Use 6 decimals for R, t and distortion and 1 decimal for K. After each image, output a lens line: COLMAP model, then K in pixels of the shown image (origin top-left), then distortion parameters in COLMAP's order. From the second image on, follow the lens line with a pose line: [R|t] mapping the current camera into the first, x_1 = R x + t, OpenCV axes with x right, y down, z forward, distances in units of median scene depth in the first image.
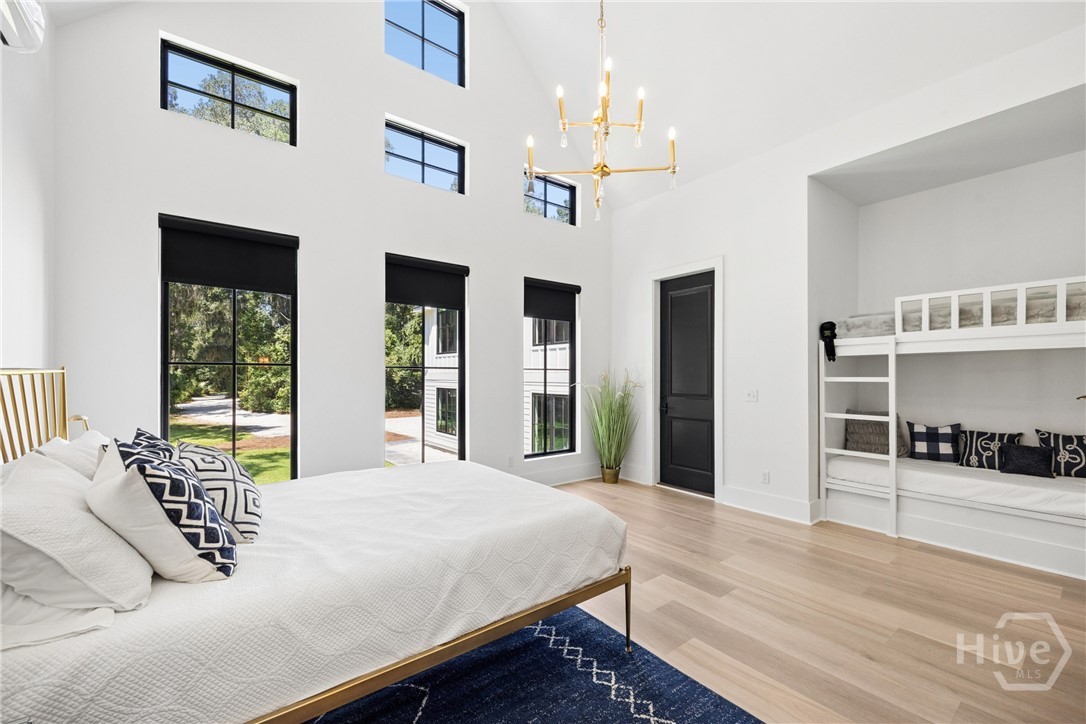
lens RADIAL K [[426.8, 0, 542.4], [0, 426.8, 370.4], [0, 0, 1]] dist [-0.012490, 0.000661]
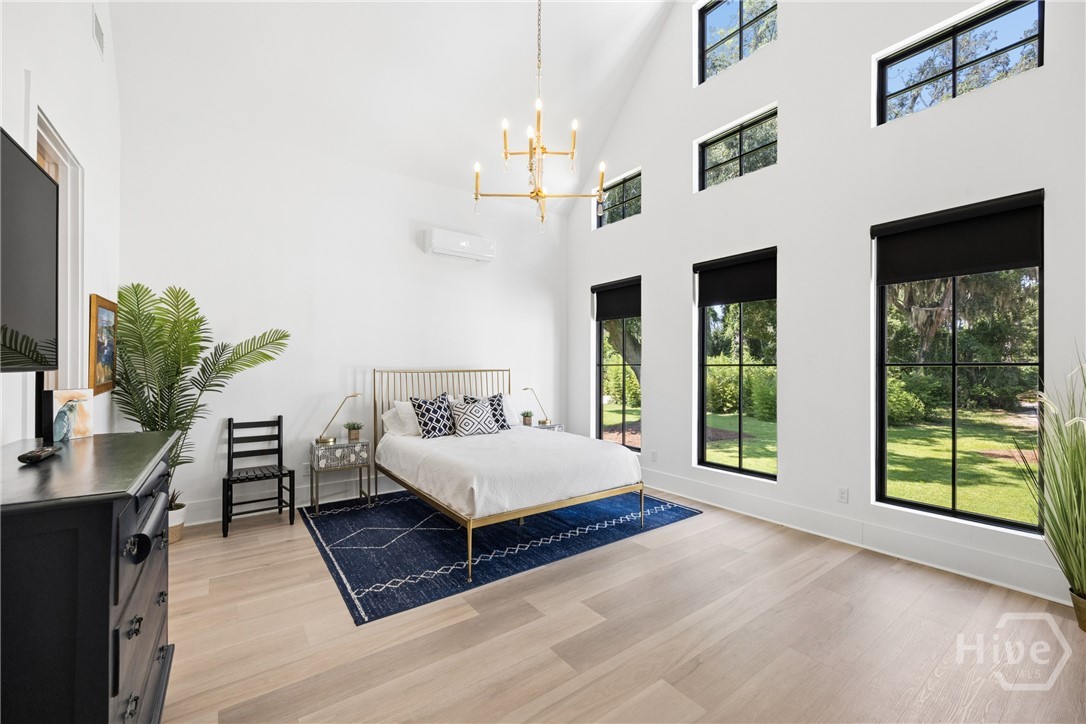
lens RADIAL K [[426.8, 0, 542.2], [0, 426.8, 369.9], [0, 0, 1]] dist [-0.012490, 0.000661]
pose [[0.000089, -0.007062, -0.999975, 0.601696], [0.008248, 0.999941, -0.007061, 0.002249], [0.999966, -0.008247, 0.000147, 0.480266]]
